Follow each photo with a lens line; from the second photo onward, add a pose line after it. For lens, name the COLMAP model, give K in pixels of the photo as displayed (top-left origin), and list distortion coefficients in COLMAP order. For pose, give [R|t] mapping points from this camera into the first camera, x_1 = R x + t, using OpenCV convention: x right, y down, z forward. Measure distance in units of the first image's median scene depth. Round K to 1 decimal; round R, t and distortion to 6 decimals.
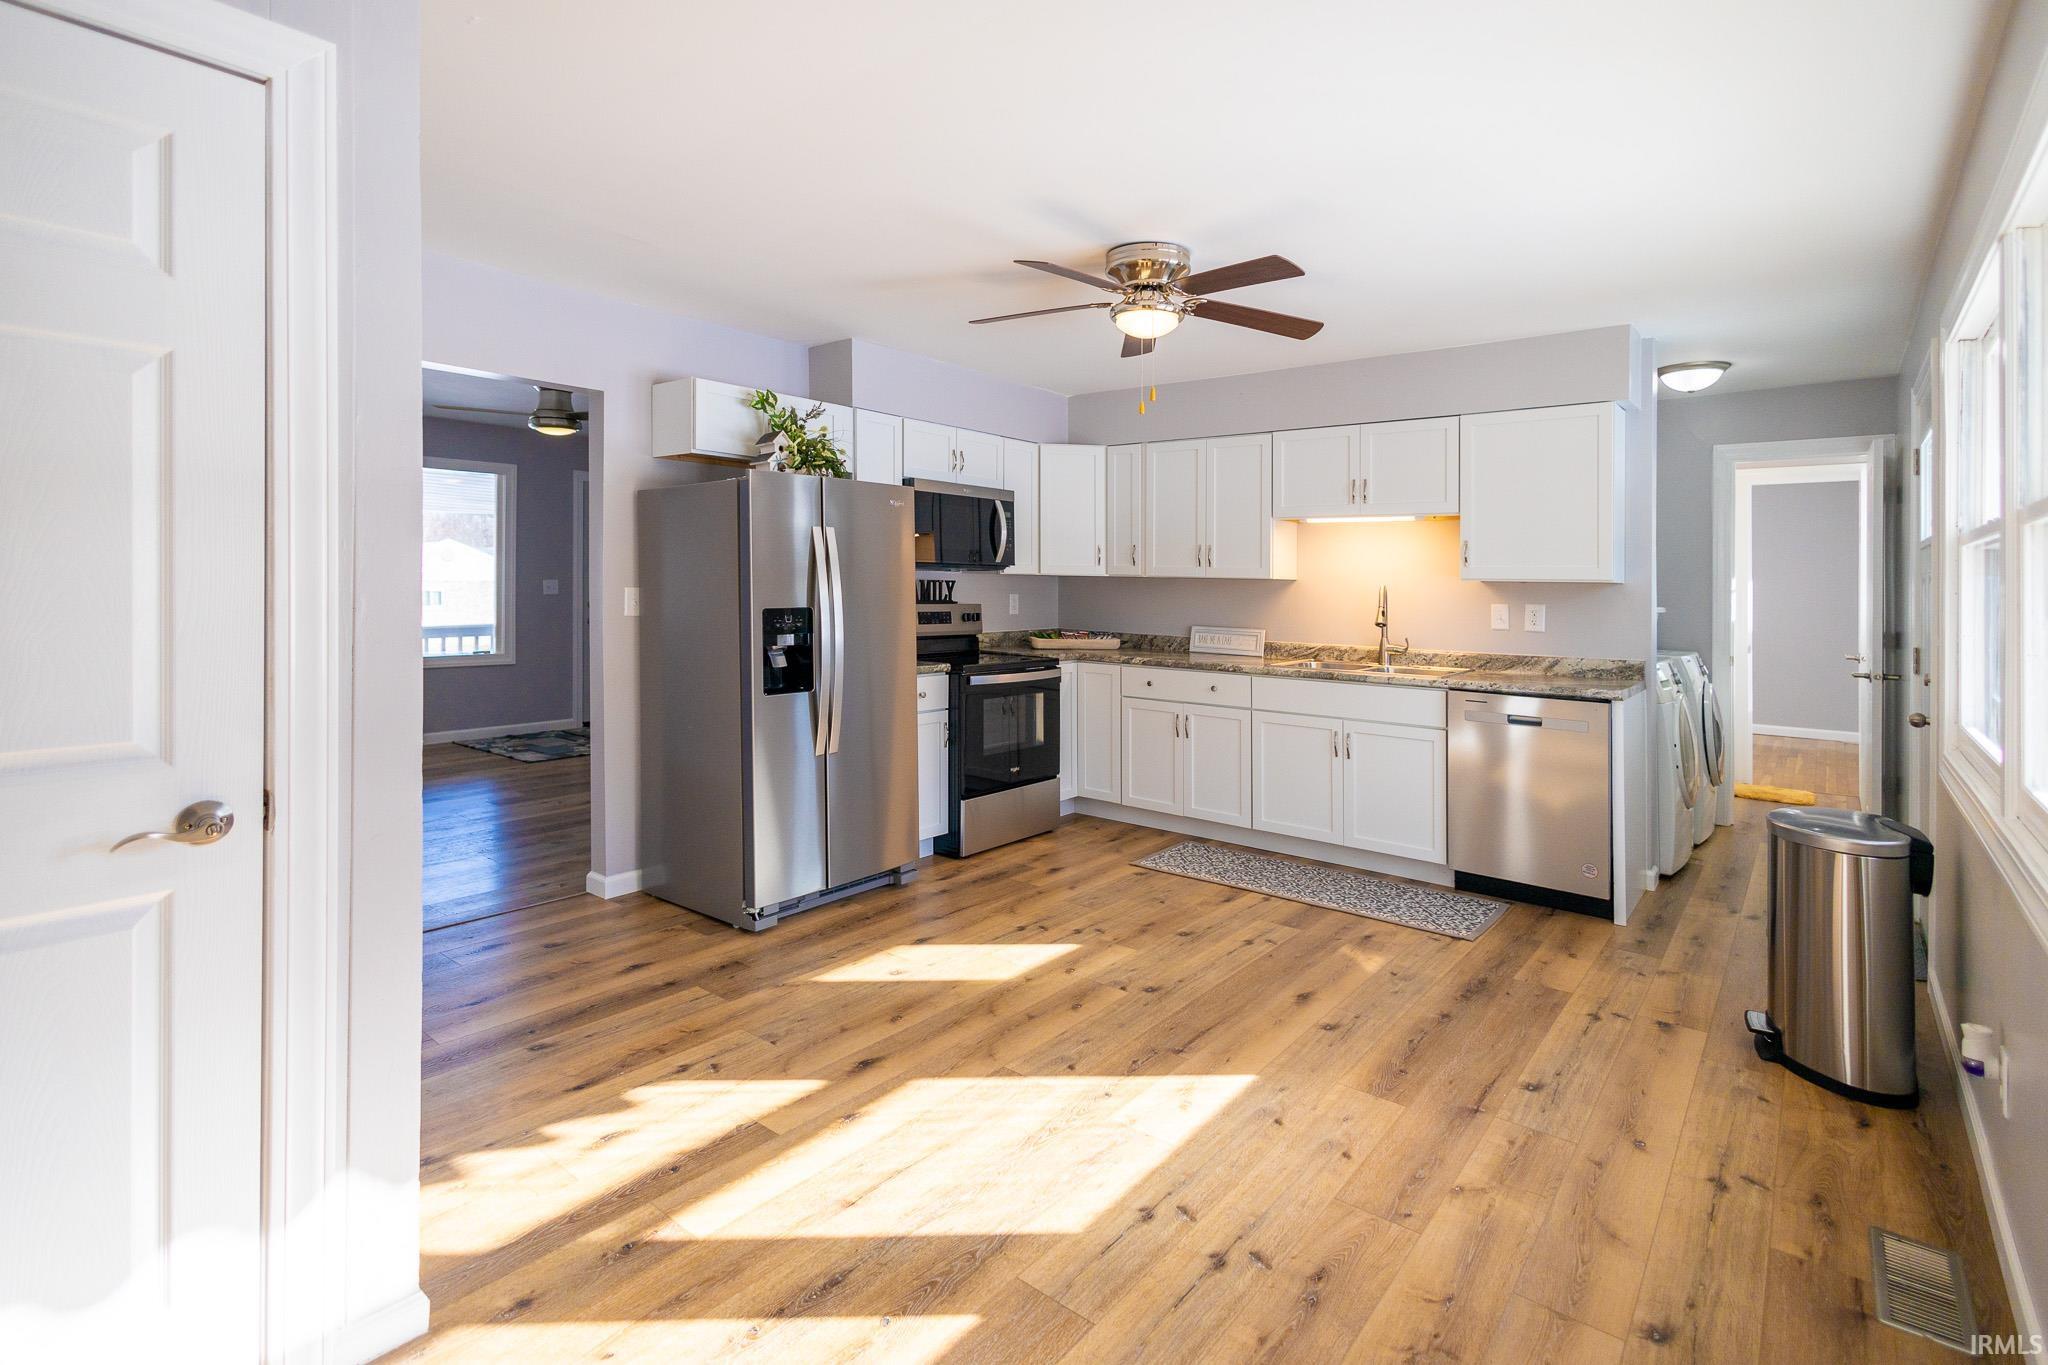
lens RADIAL K [[935.9, 0, 1020.9], [0, 935.9, 677.3], [0, 0, 1]] dist [0.009674, -0.001071]
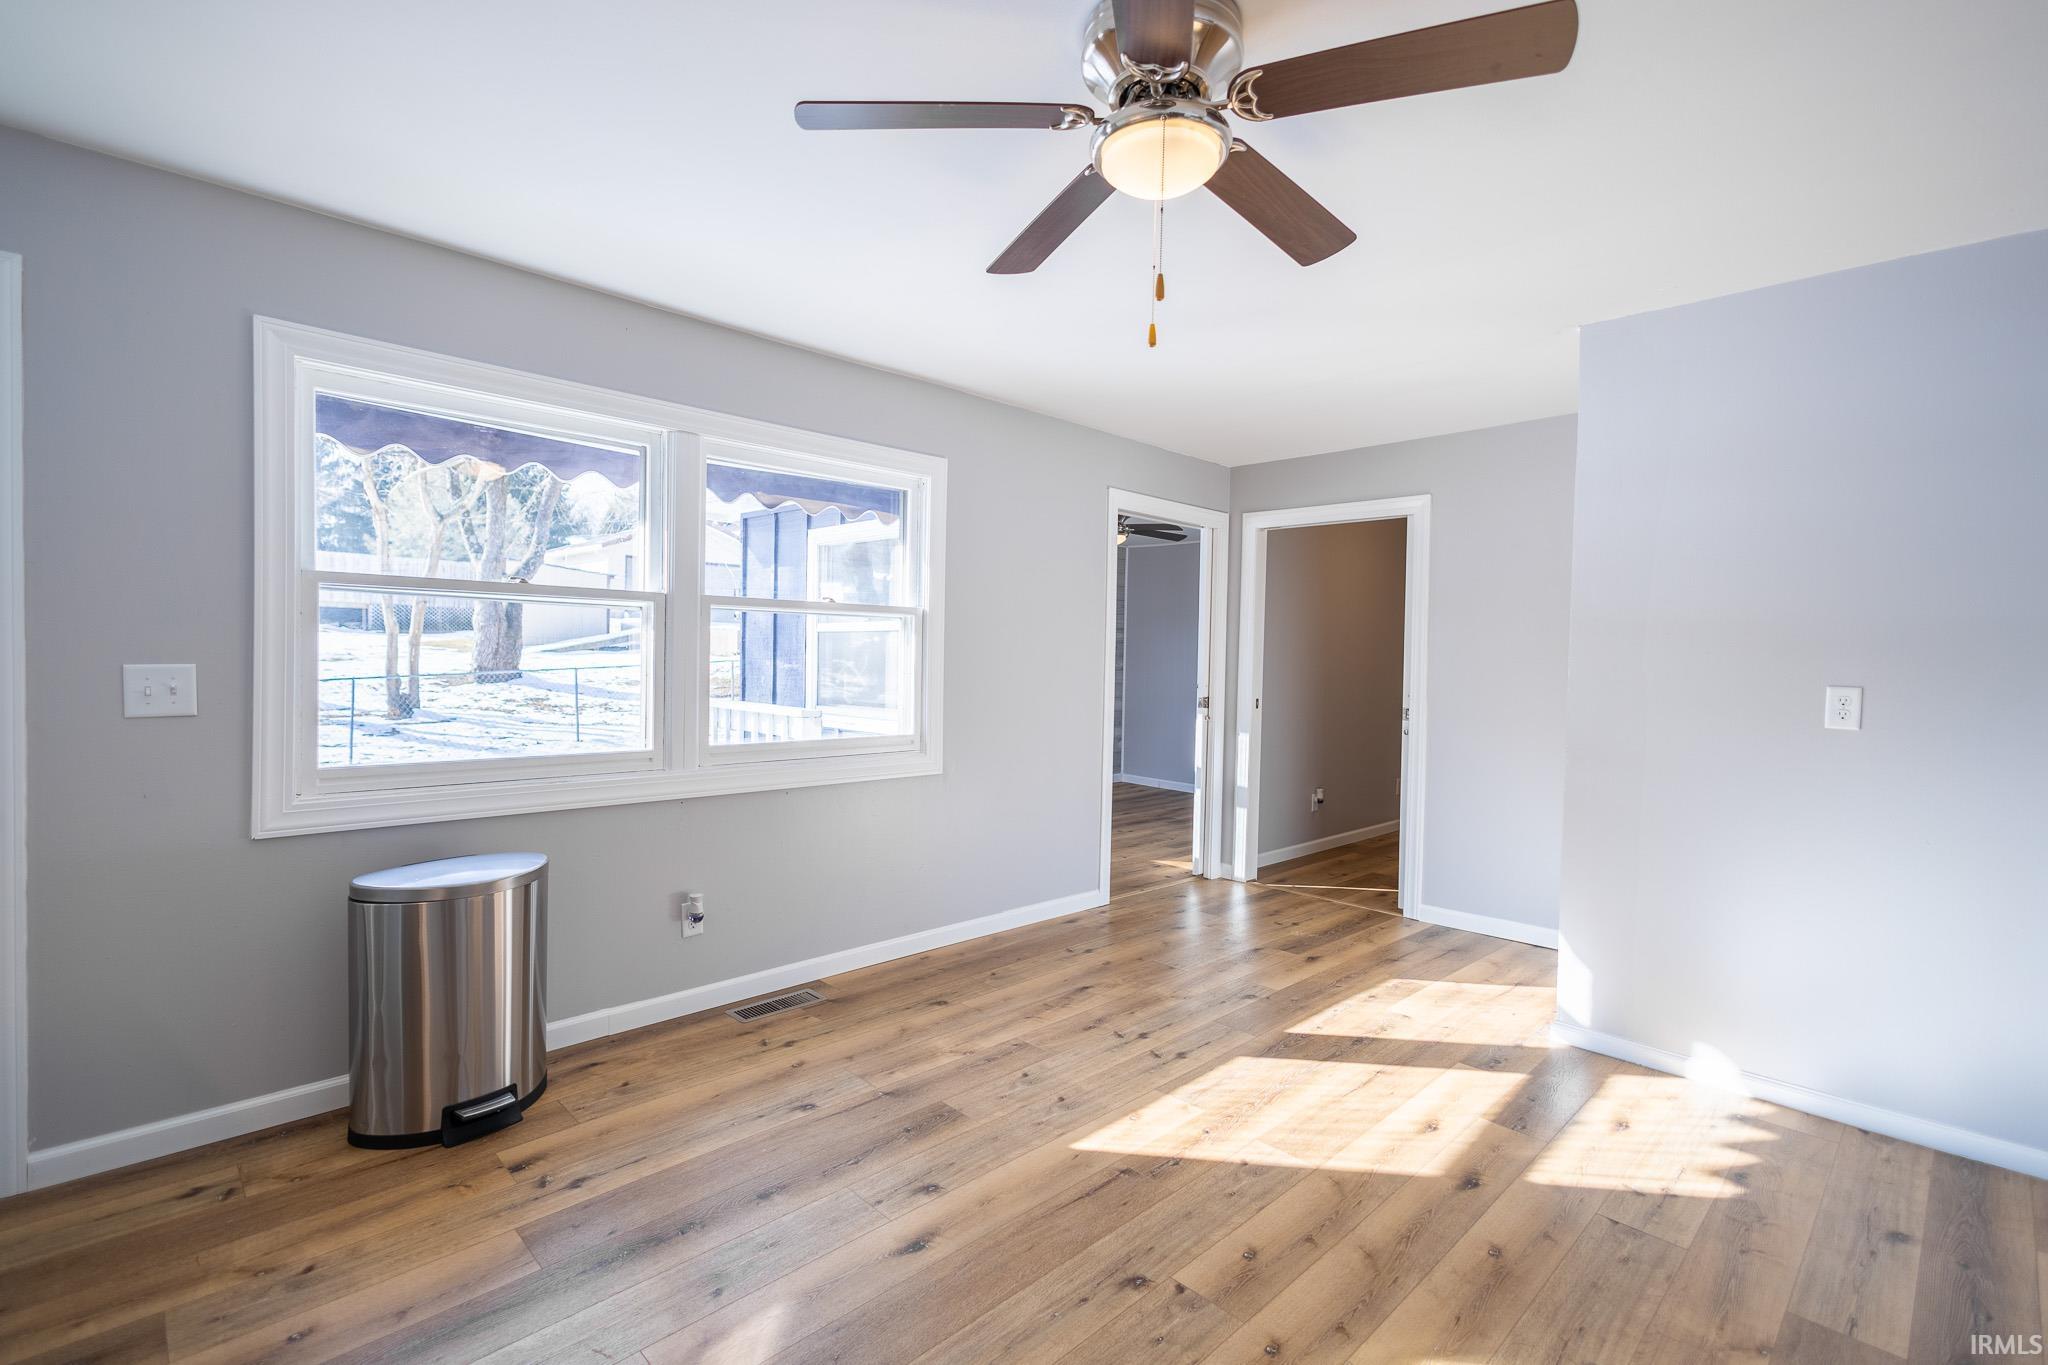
lens RADIAL K [[935.9, 0, 1020.9], [0, 935.9, 677.3], [0, 0, 1]] dist [0.009674, -0.001071]
pose [[-0.993740, -0.040440, 0.104145, 0.208509], [-0.026819, 0.991280, 0.129014, -0.199493], [-0.108454, 0.125413, -0.986159, 1.981255]]
